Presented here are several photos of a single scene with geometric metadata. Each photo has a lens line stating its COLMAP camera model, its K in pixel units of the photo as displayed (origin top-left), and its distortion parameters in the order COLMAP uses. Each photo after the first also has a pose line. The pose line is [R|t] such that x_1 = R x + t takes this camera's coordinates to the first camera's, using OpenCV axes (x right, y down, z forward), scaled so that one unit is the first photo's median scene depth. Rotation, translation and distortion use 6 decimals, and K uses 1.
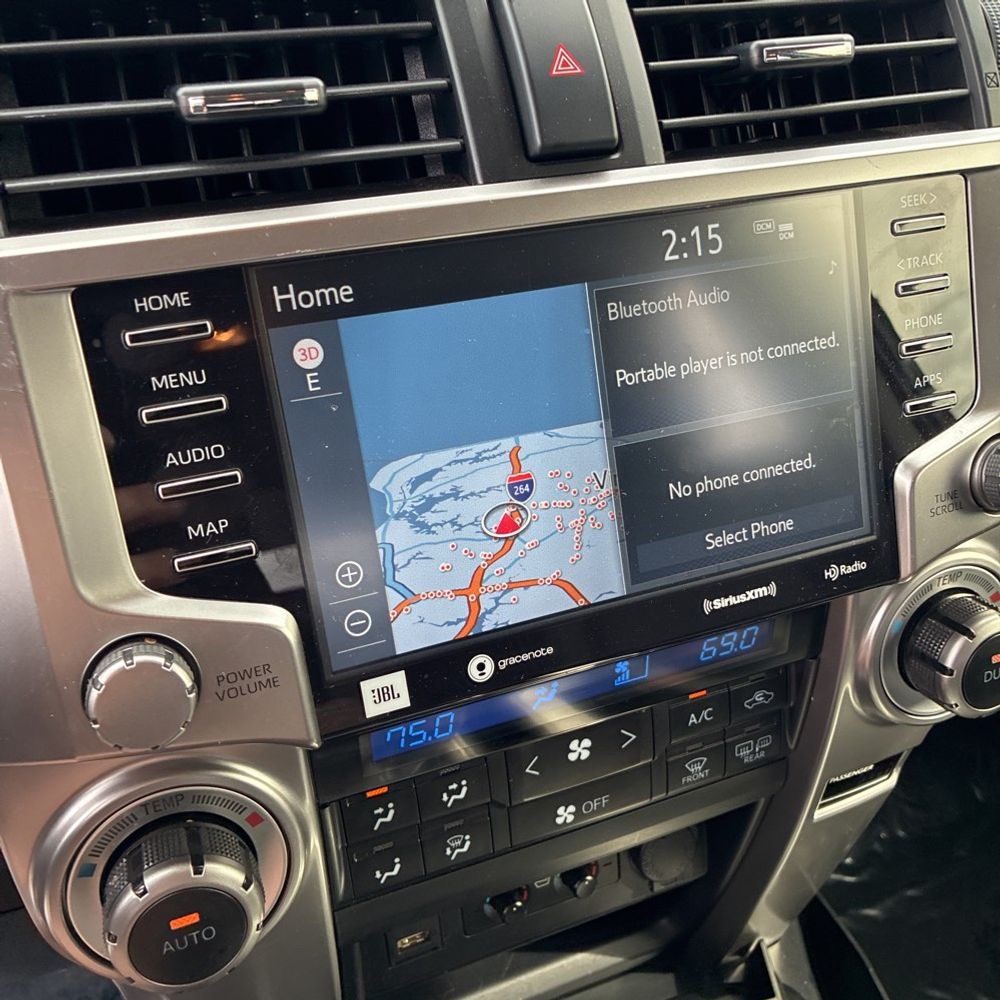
lens RADIAL K [[1000.6, 0, 506.0], [0, 1000.6, 497.9], [0, 0, 1]] dist [-0.013425, 0.039102]
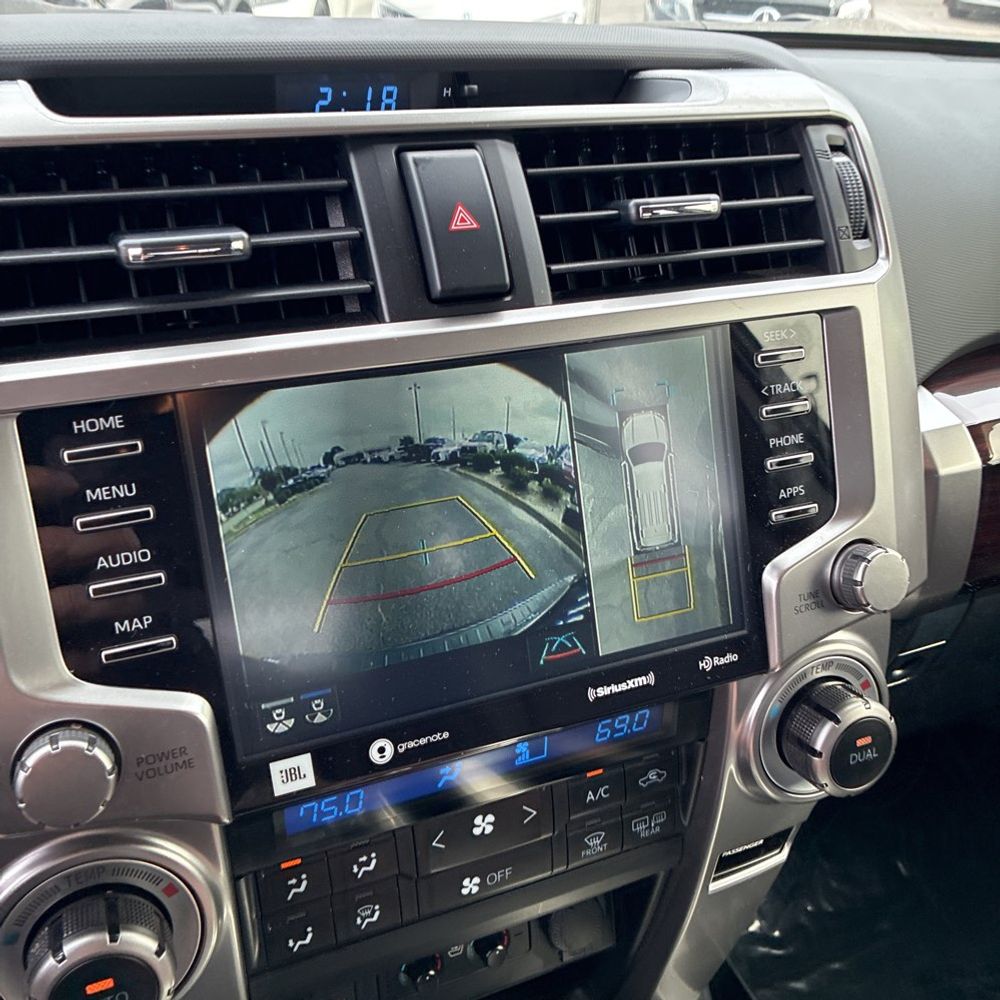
lens RADIAL K [[996.1, 0, 500.0], [0, 996.1, 500.0], [0, 0, 1]] dist [0.013352, -0.010708]
pose [[0.999396, 0.014999, 0.031344, 0.065893], [-0.013059, 0.998040, -0.061206, -0.039754], [-0.032201, 0.060759, 0.997633, -0.119219]]
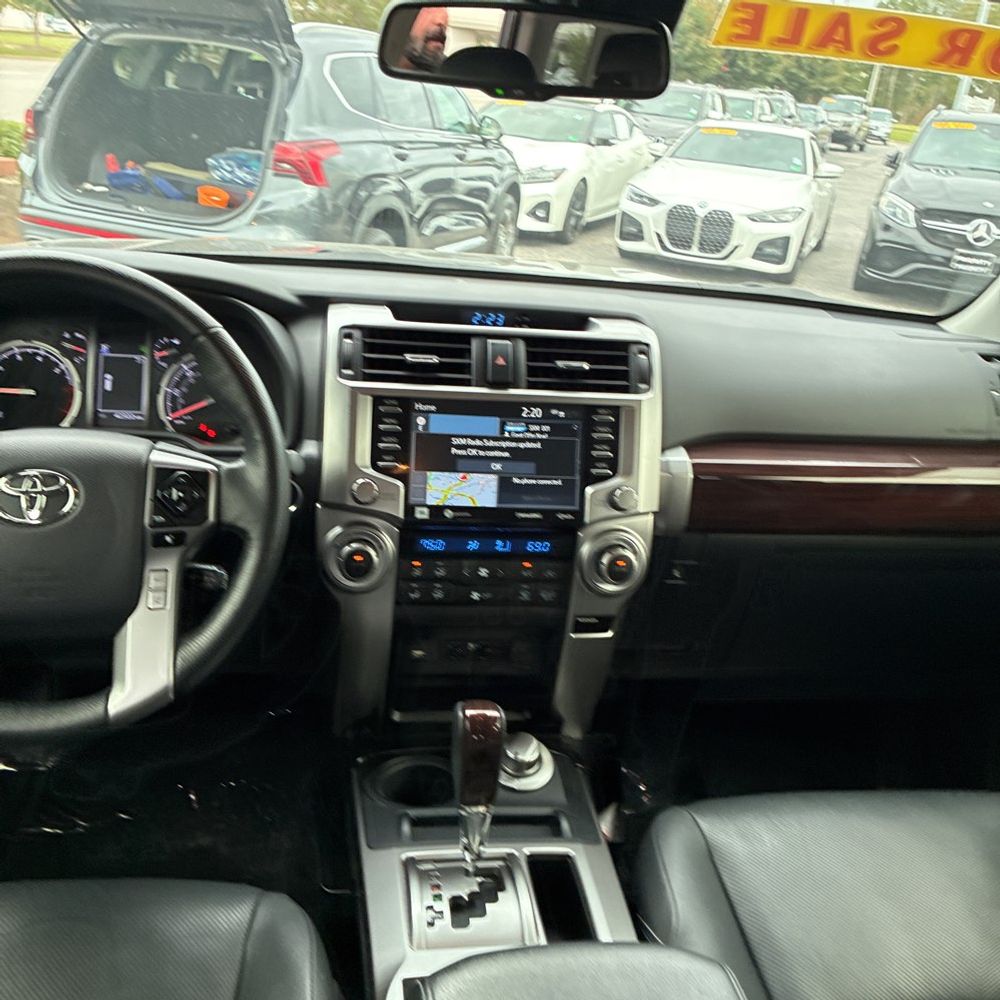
lens RADIAL K [[1016.7, 0, 437.7], [0, 1016.7, 552.8], [0, 0, 1]] dist [0.078902, -0.007190]
pose [[0.954379, 0.187998, -0.231986, 0.815523], [-0.220878, 0.967282, -0.124810, 0.771480], [0.200932, 0.170357, 0.964679, -2.536814]]
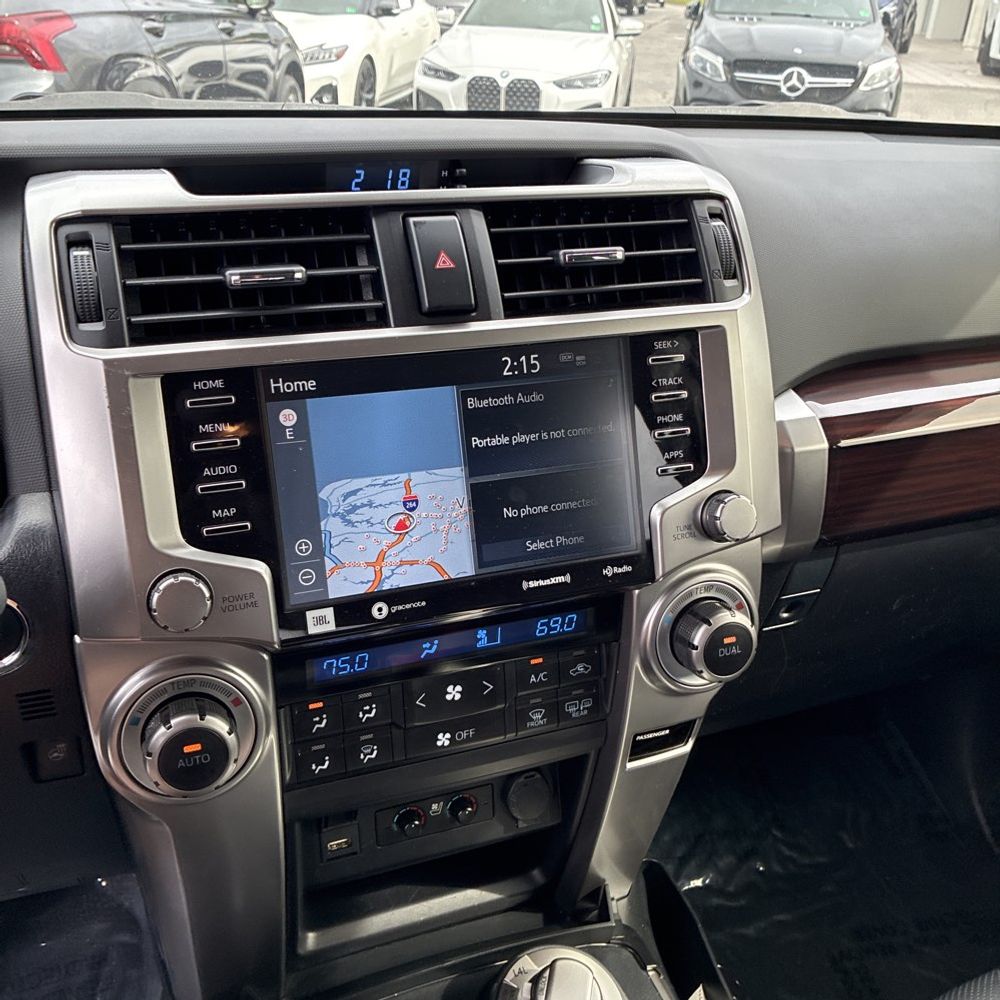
lens RADIAL K [[1006.4, 0, 476.1], [0, 1006.4, 501.3], [0, 0, 1]] dist [0.041220, -0.027979]
pose [[0.998706, 0.044240, -0.025074, 0.166264], [-0.046657, 0.993292, -0.105807, 0.157702], [0.020225, 0.106840, 0.994071, -0.669336]]
